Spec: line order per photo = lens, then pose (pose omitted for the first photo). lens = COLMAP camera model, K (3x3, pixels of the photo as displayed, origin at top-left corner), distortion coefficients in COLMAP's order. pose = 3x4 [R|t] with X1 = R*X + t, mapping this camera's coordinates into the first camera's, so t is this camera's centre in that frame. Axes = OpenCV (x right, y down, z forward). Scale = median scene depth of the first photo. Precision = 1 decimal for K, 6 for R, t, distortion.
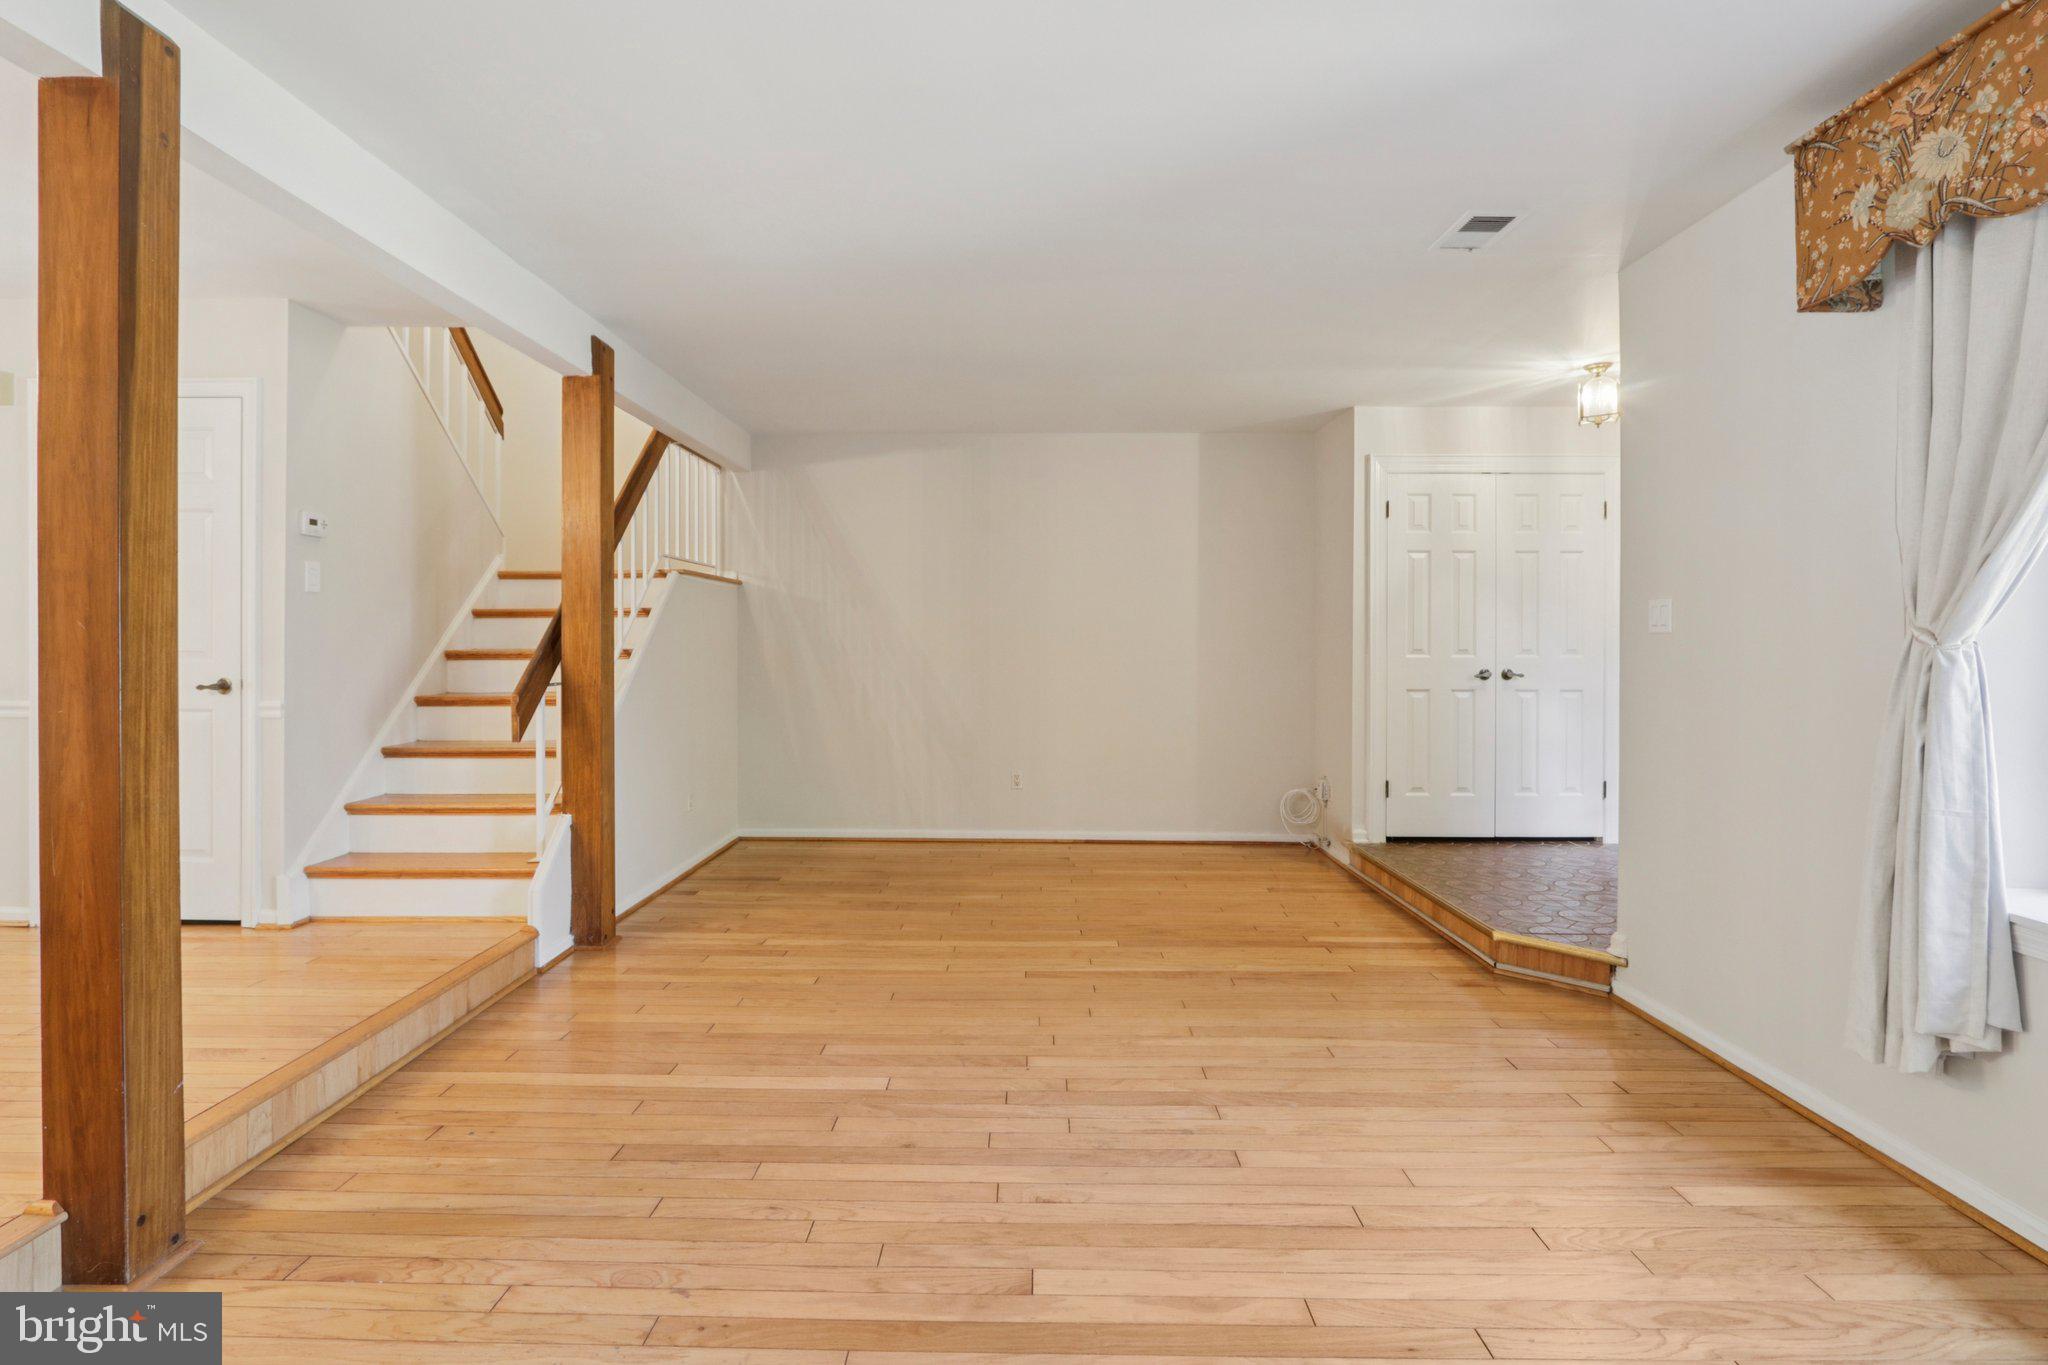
lens RADIAL K [[953.0, 0, 1009.4], [0, 953.0, 650.6], [0, 0, 1]] dist [-0.020751, 0.003855]
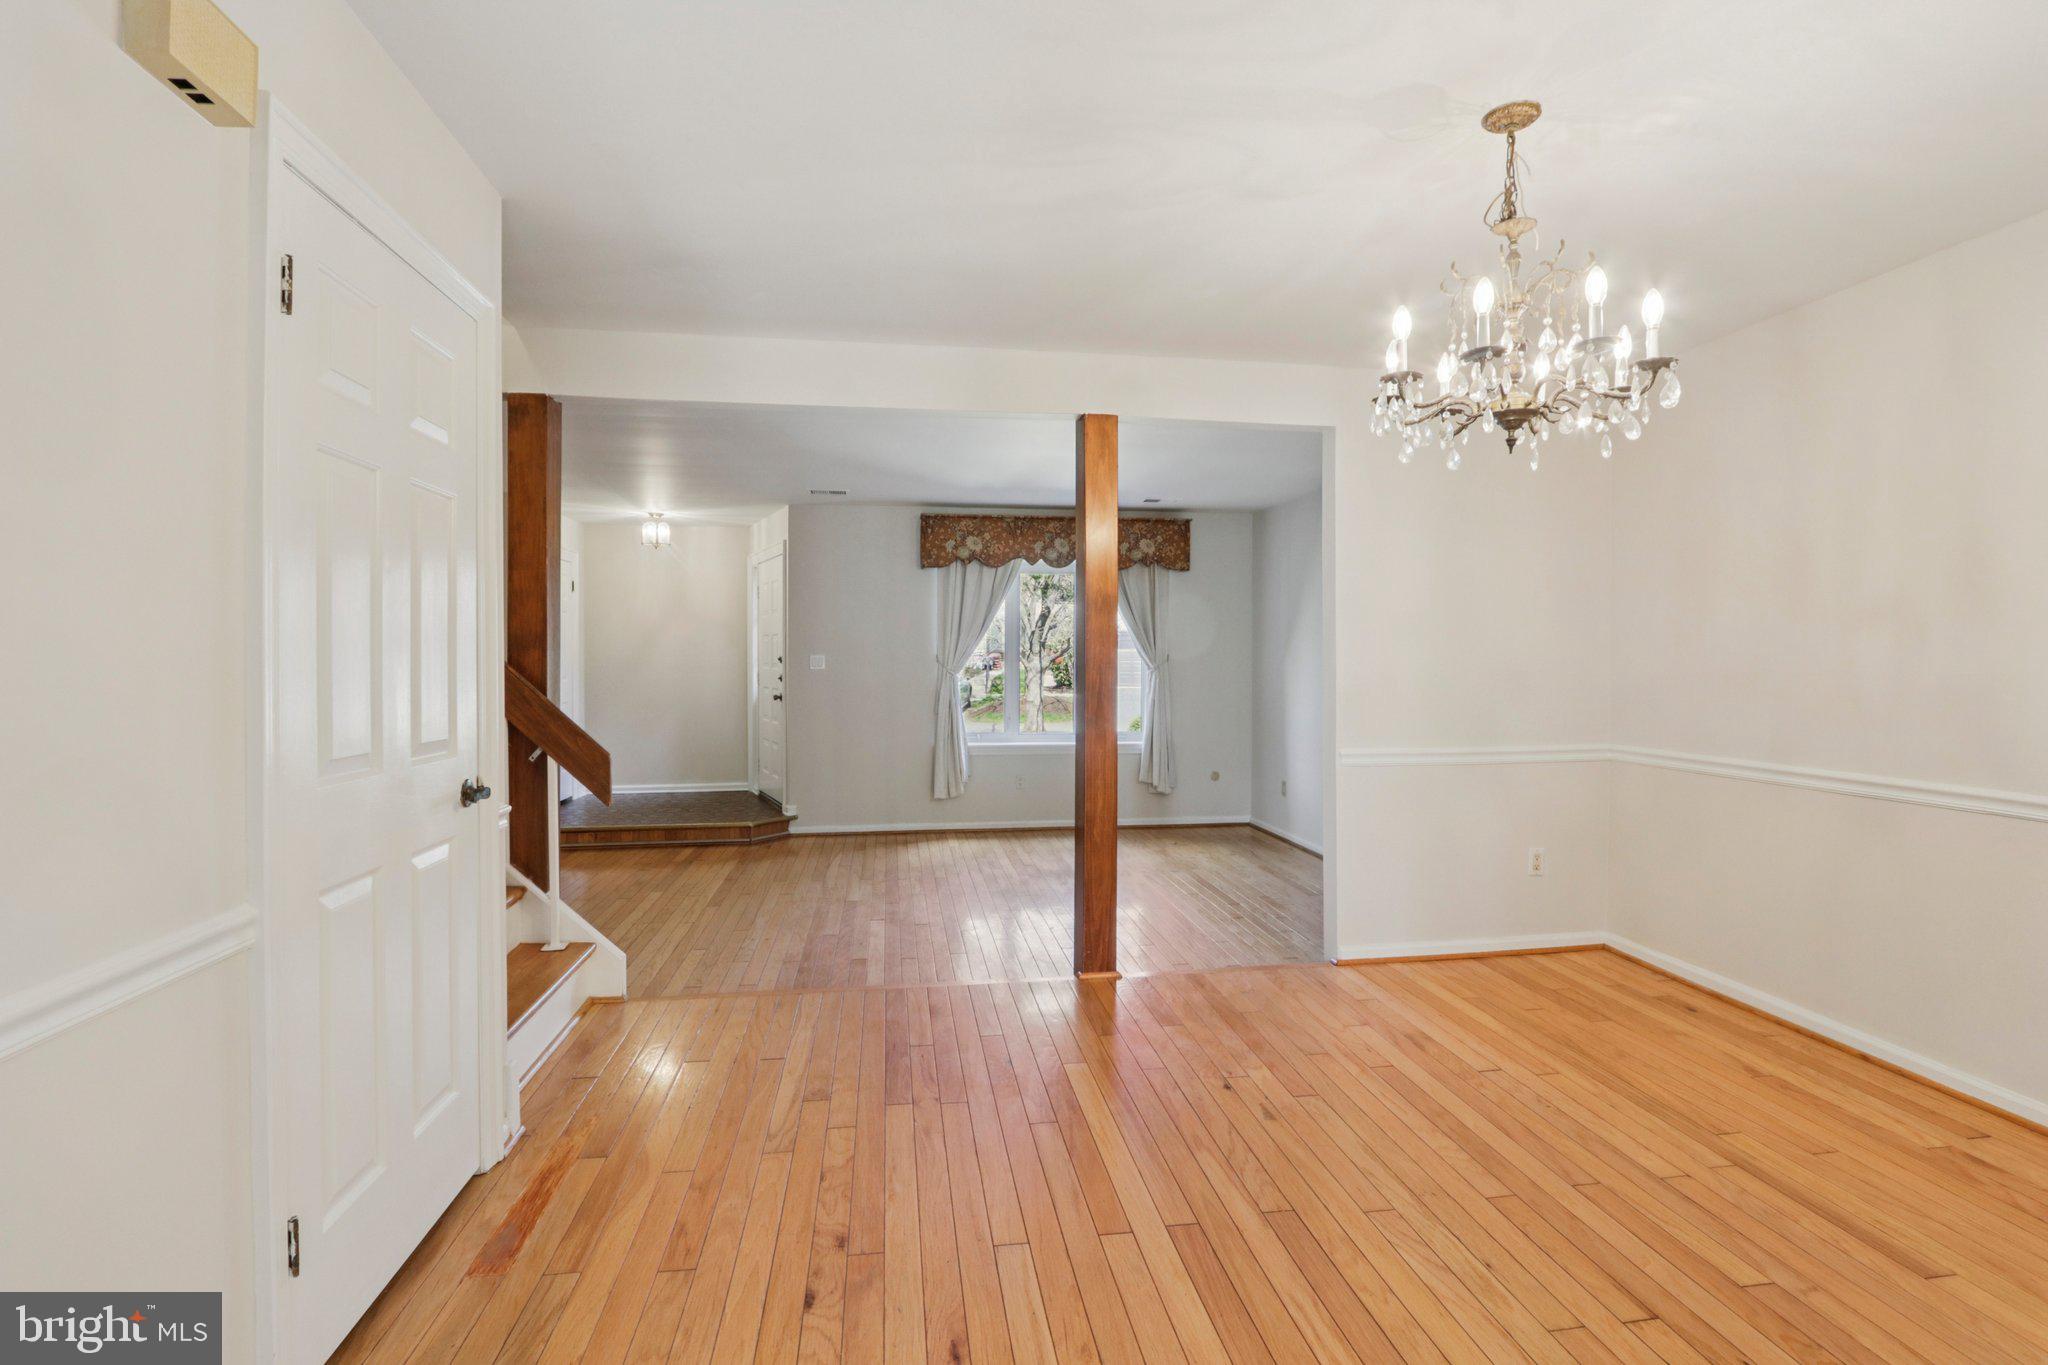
lens RADIAL K [[953.0, 0, 1004.9], [0, 953.0, 674.2], [0, 0, 1]] dist [-0.020751, 0.003855]
pose [[-0.140679, -0.022066, 0.989809, -1.498665], [0.009018, 0.999682, 0.023567, -0.050535], [-0.990014, 0.012242, -0.140435, 0.754650]]
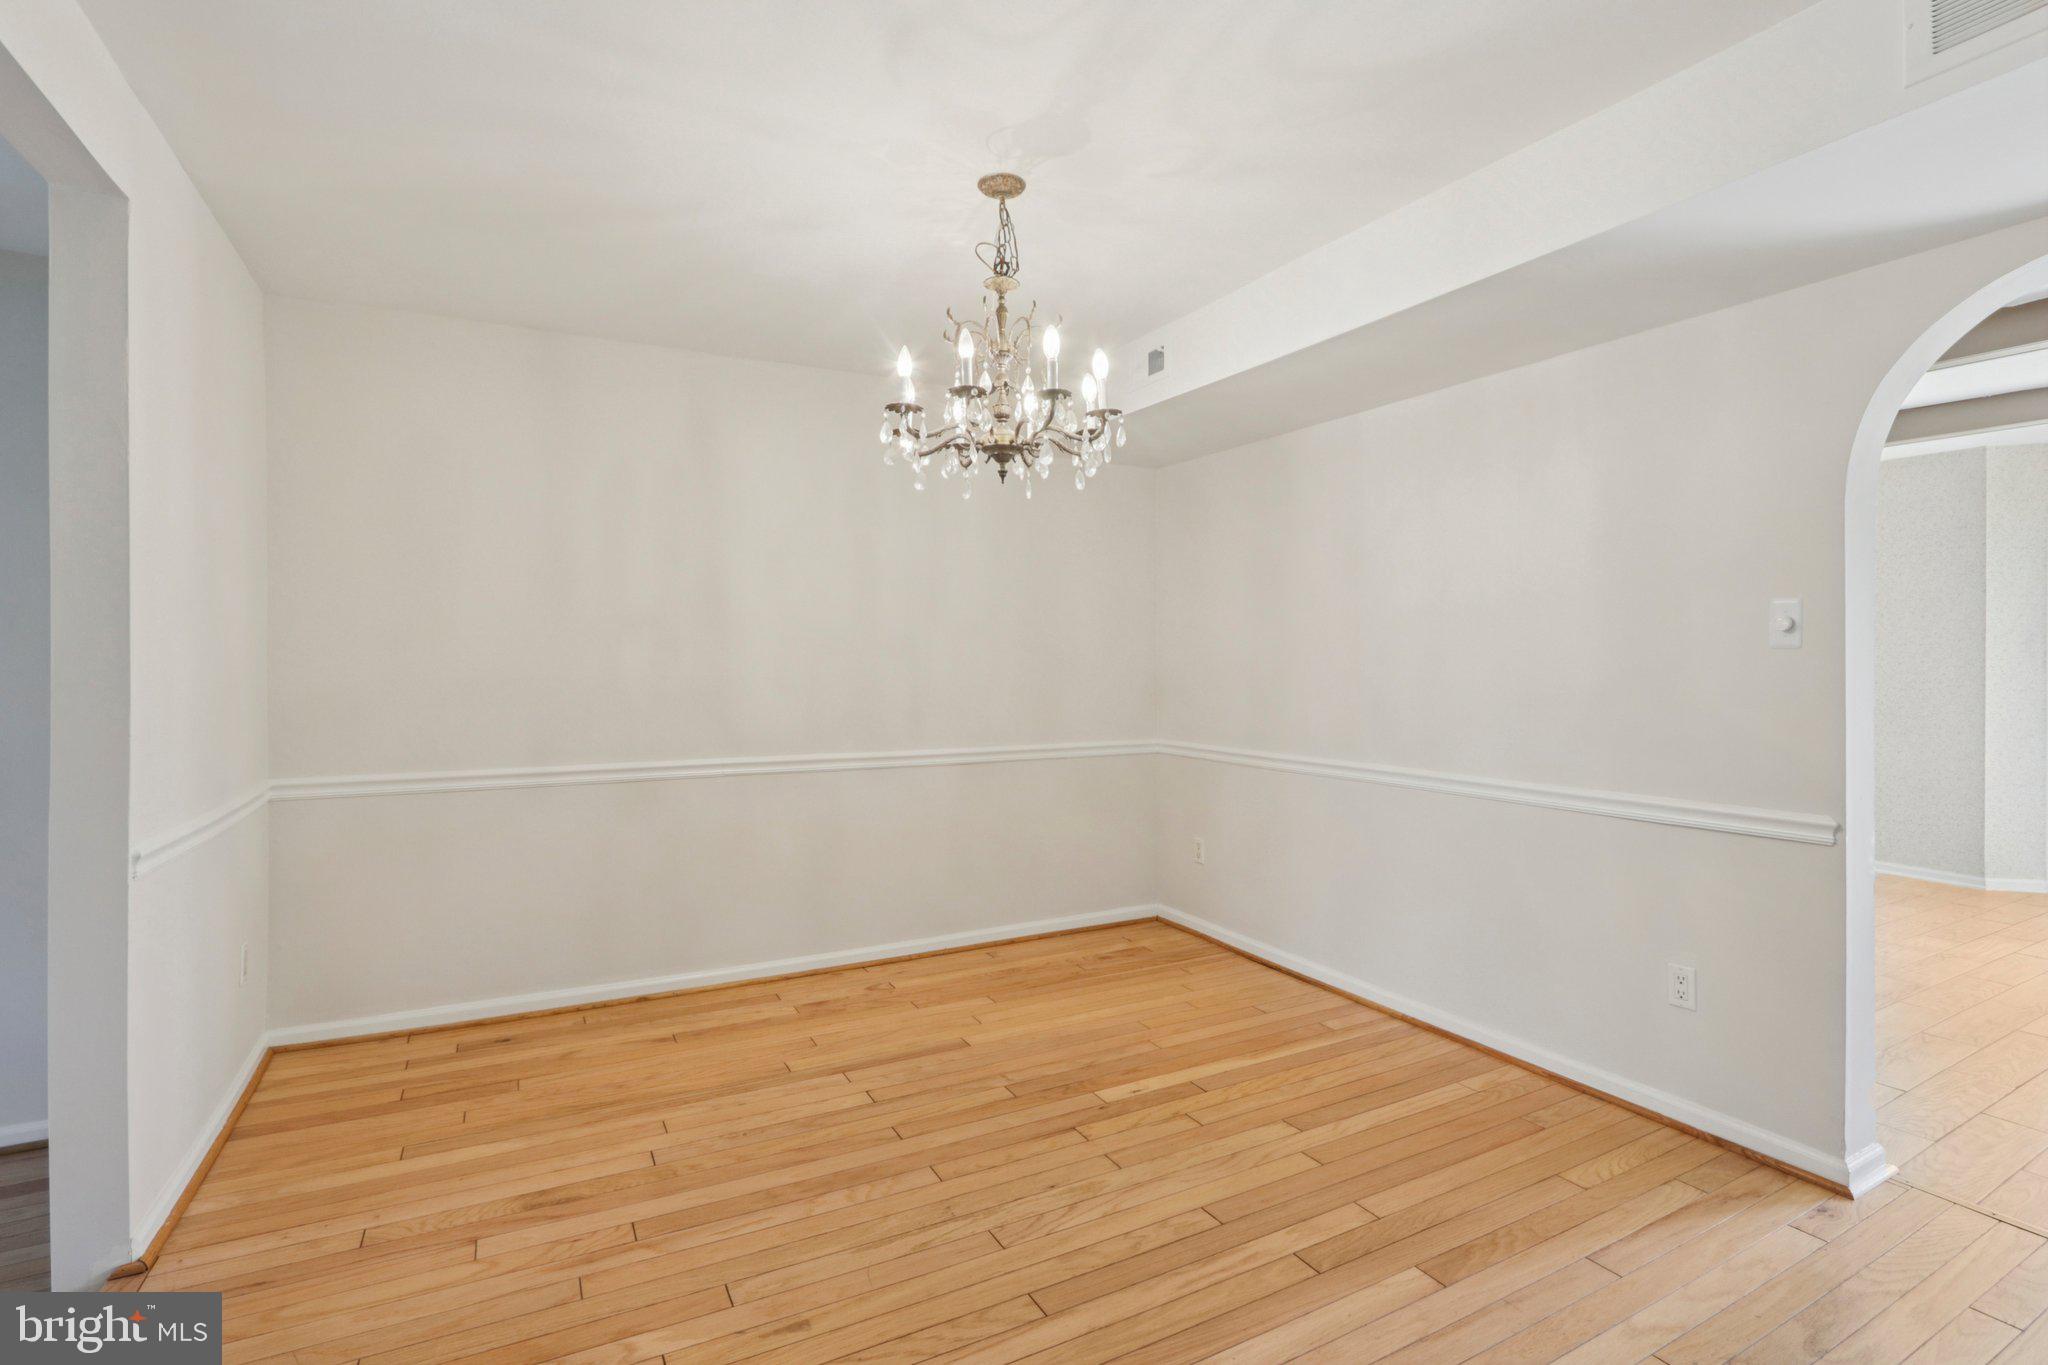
lens RADIAL K [[953.0, 0, 1018.9], [0, 953.0, 681.9], [0, 0, 1]] dist [-0.020751, 0.003855]
pose [[-0.870621, 0.005668, -0.491922, -0.688922], [-0.008530, 0.999609, 0.026616, -0.049837], [0.491880, 0.027369, -0.870232, 0.937001]]
